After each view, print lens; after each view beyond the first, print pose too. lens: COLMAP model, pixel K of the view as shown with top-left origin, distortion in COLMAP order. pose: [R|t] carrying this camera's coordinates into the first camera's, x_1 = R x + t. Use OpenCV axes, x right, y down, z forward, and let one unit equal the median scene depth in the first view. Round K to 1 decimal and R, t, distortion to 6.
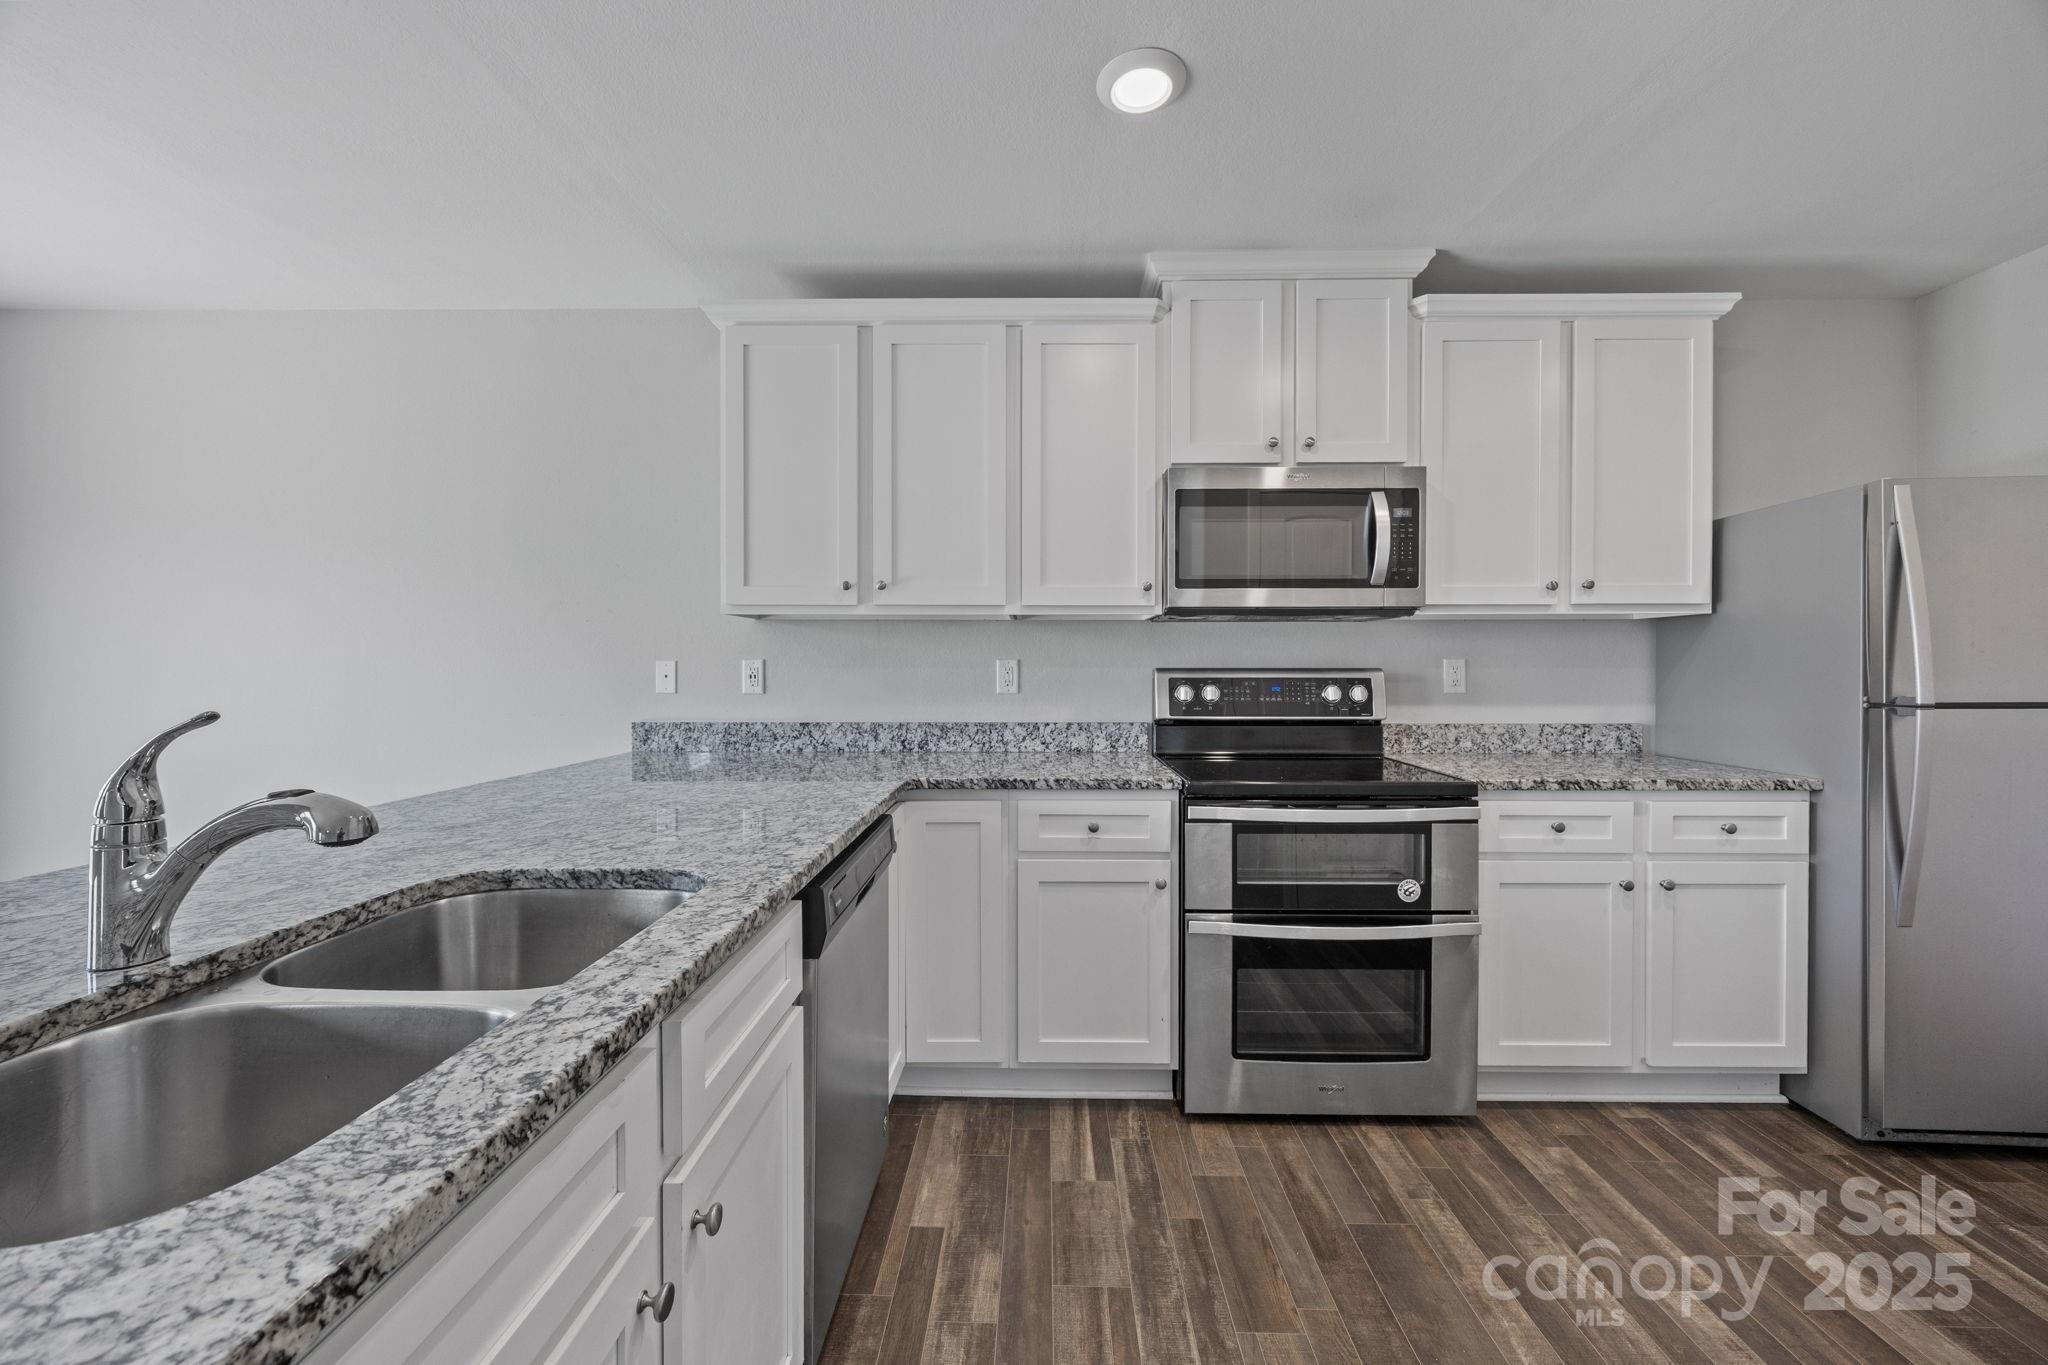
lens RADIAL K [[783.4, 0, 1034.2], [0, 783.4, 671.4], [0, 0, 1]] dist [0.002042, 0.000188]
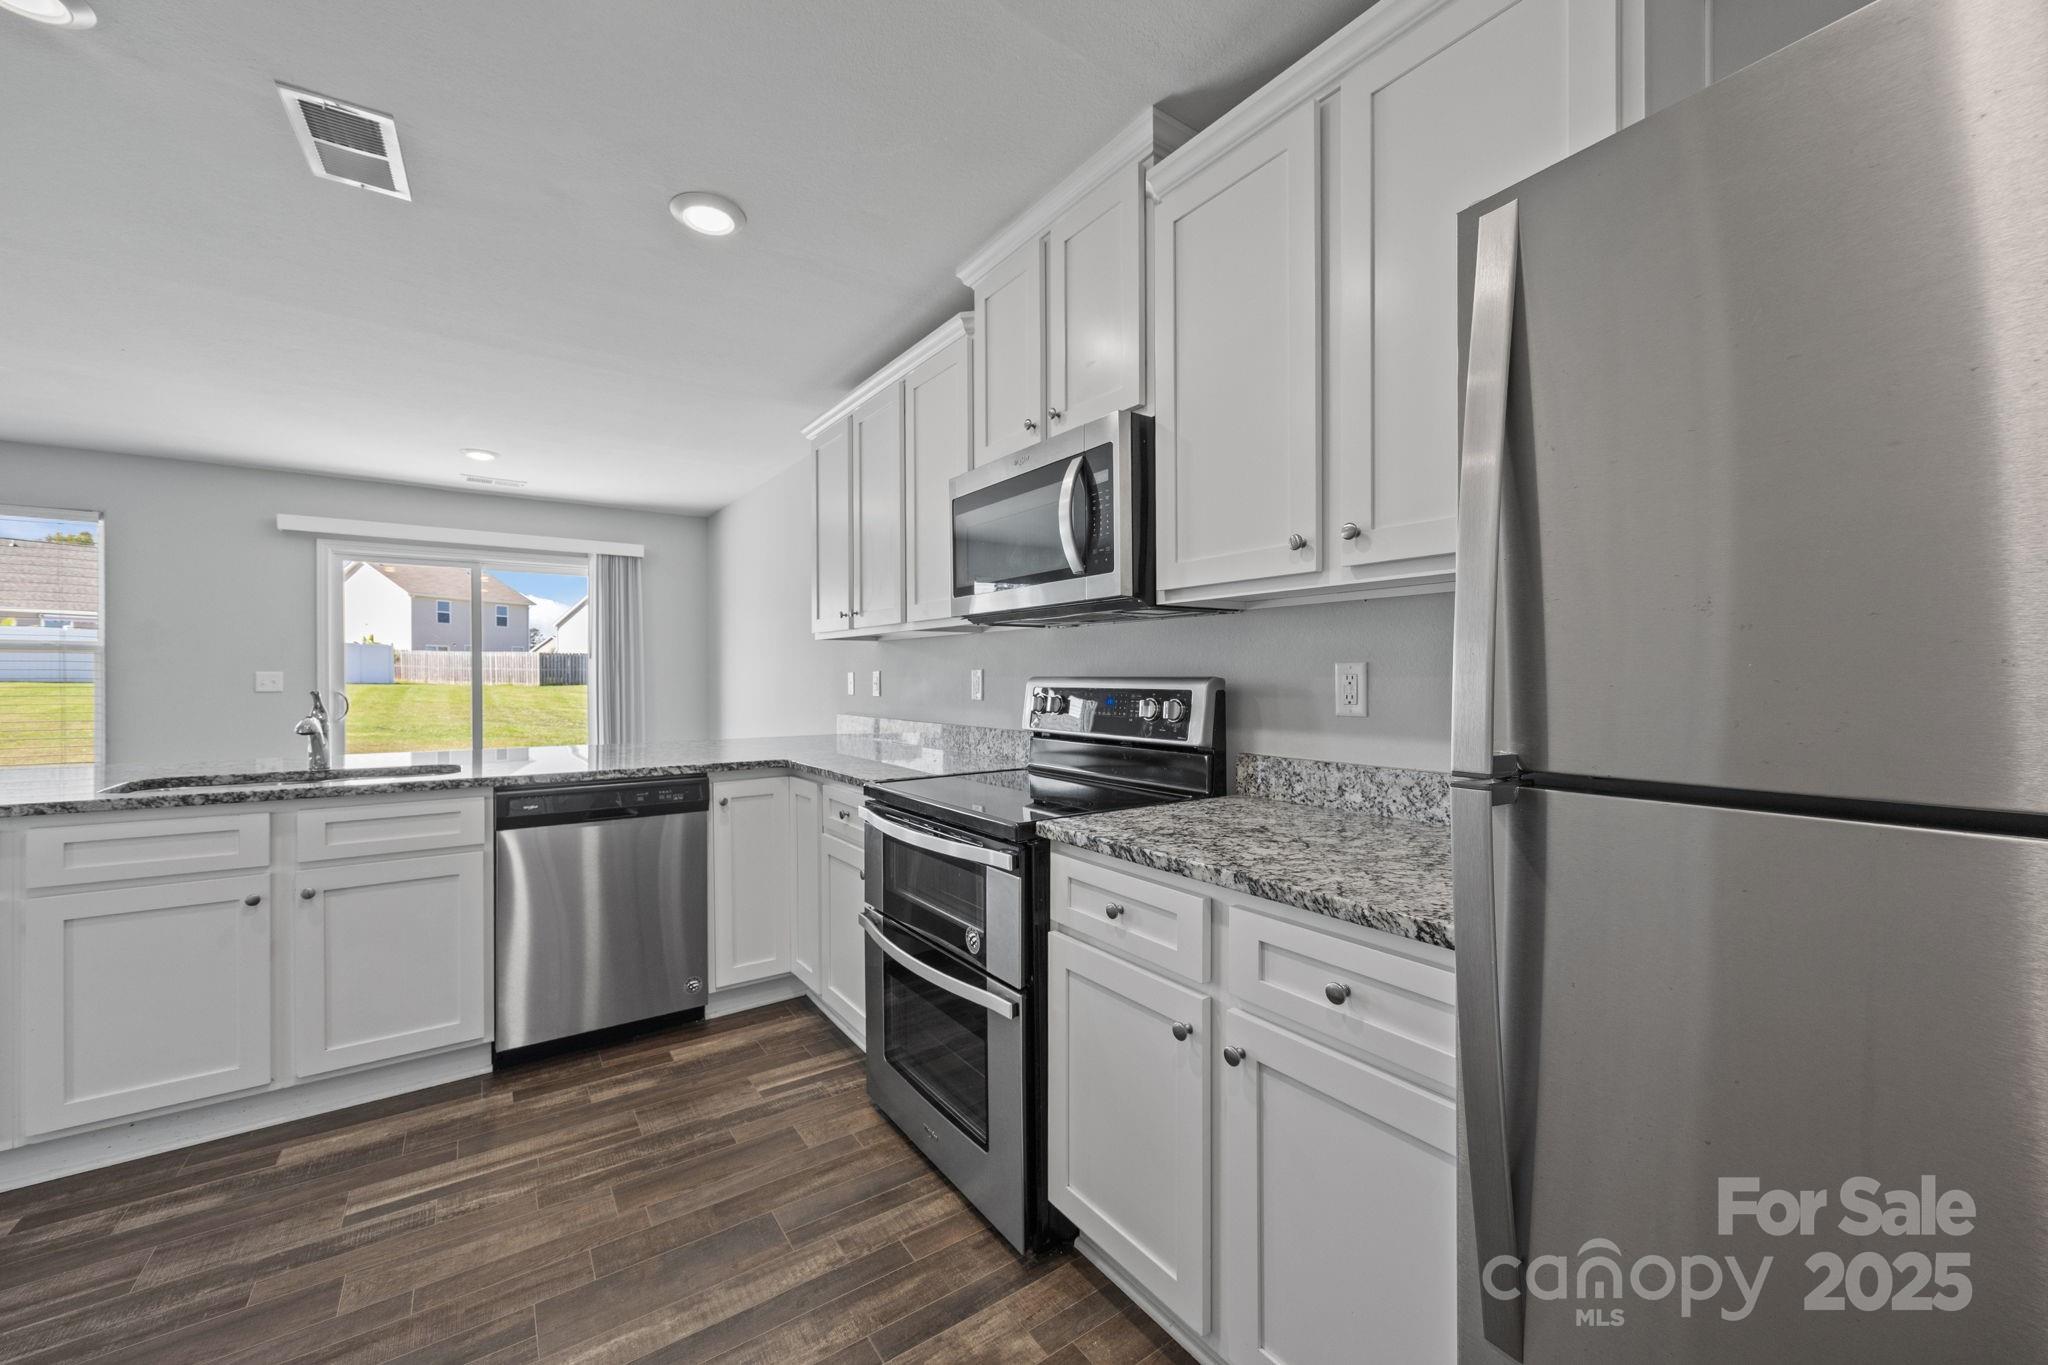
lens RADIAL K [[783.4, 0, 1023.2], [0, 783.4, 678.3], [0, 0, 1]] dist [0.002042, 0.000188]
pose [[0.592387, 0.000672, -0.805654, 1.027101], [-0.001741, 0.999998, -0.000445, -0.002425], [0.805652, 0.001666, 0.592387, 0.466904]]
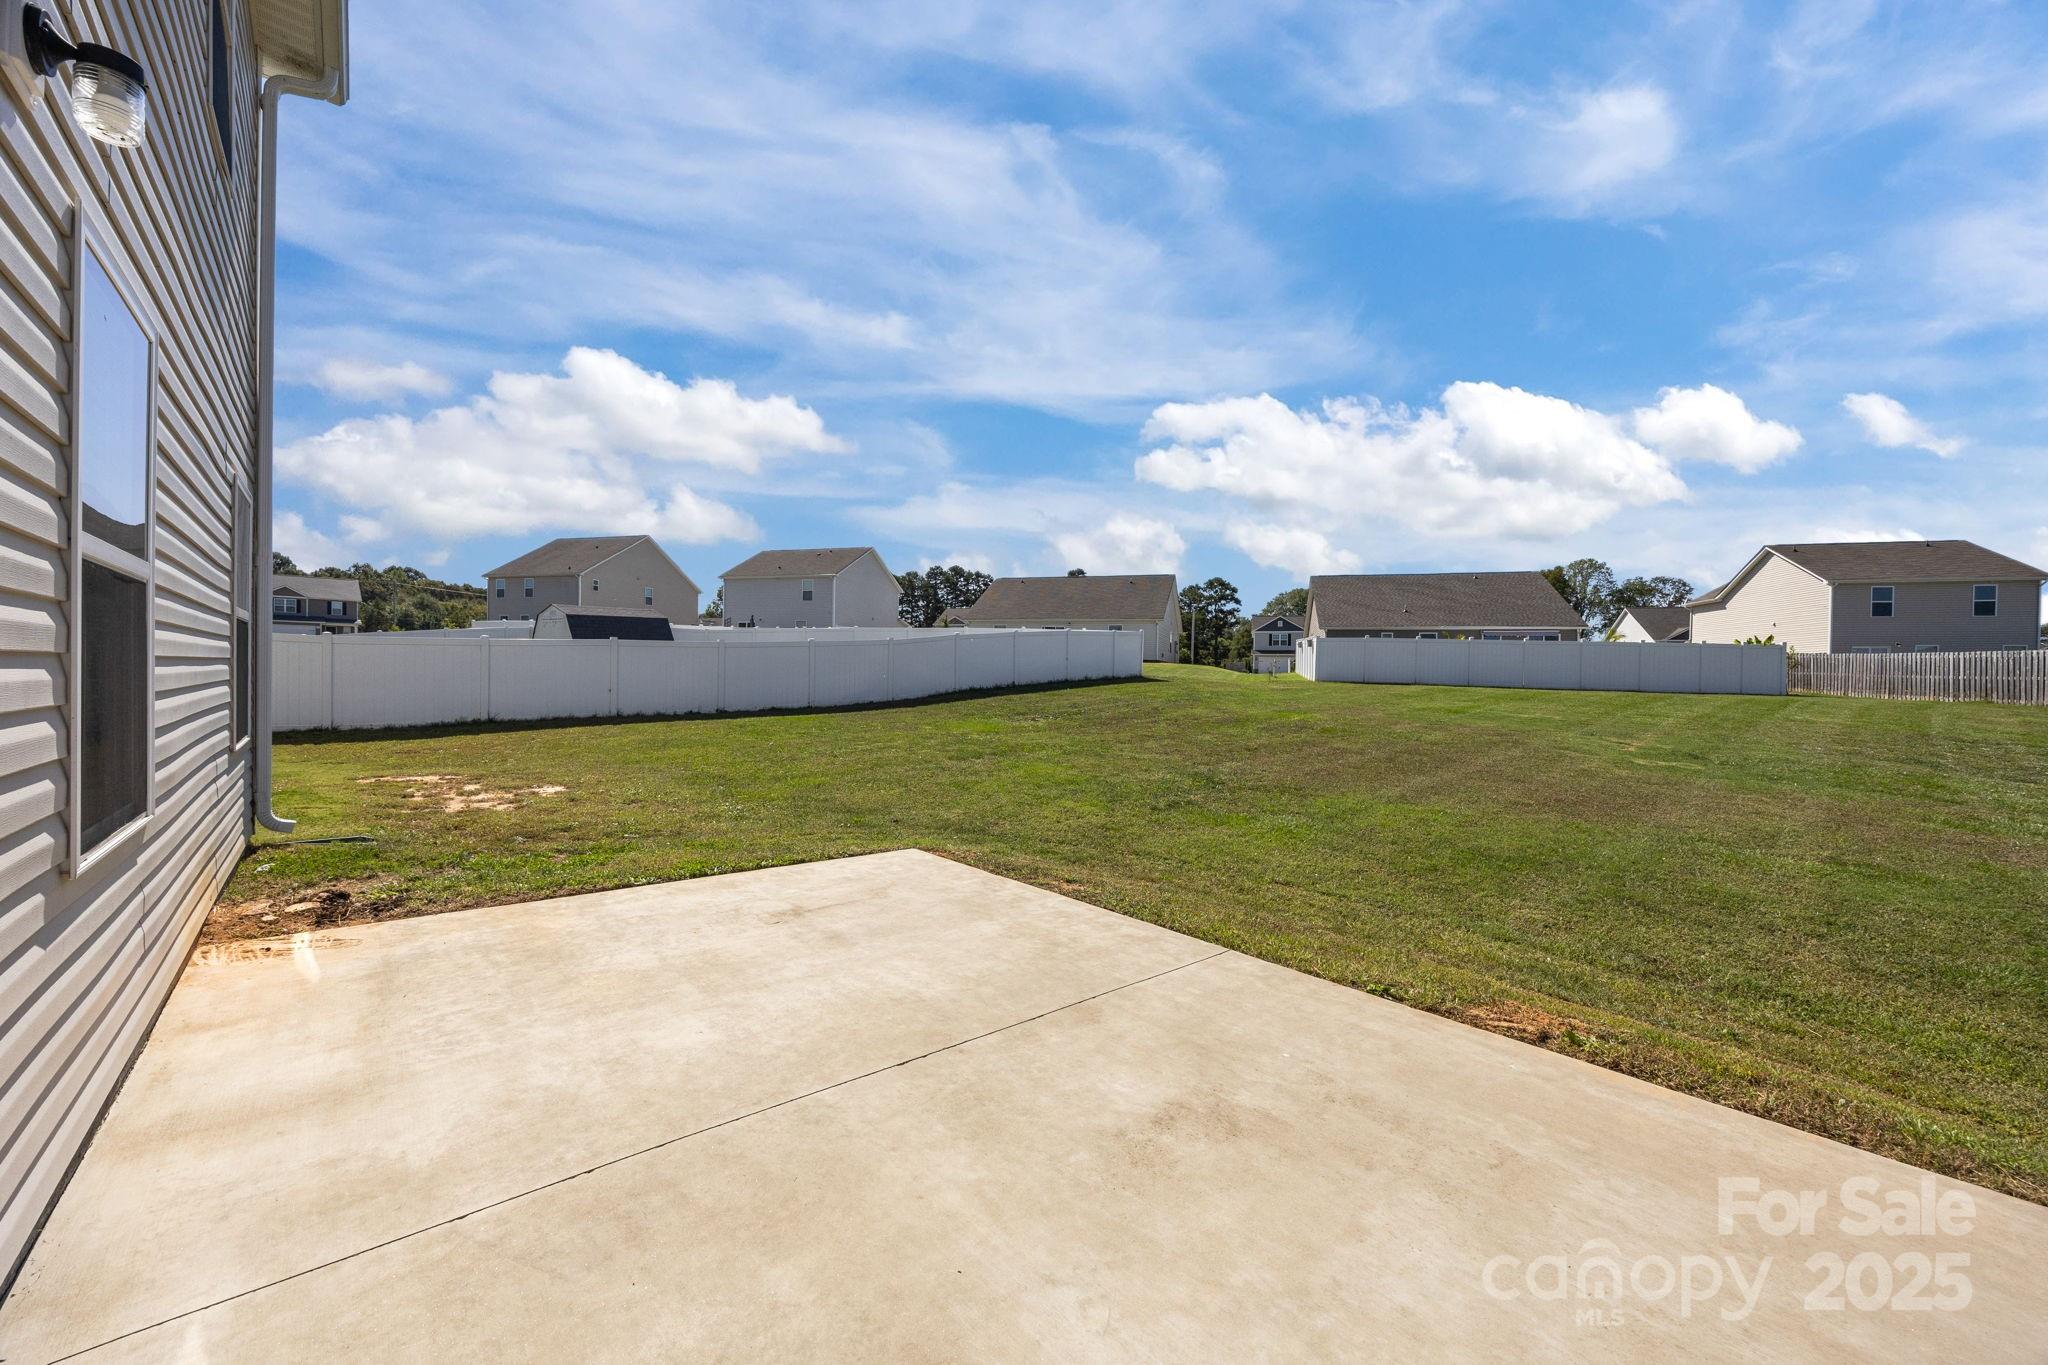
lens RADIAL K [[783.4, 0, 1026.8], [0, 783.4, 673.6], [0, 0, 1]] dist [0.002042, 0.000188]
pose [[-0.751093, -0.015104, -0.660024, -0.156921], [-0.019173, 0.999816, -0.001061, 0.009167], [0.659918, 0.011858, -0.751244, 0.661863]]
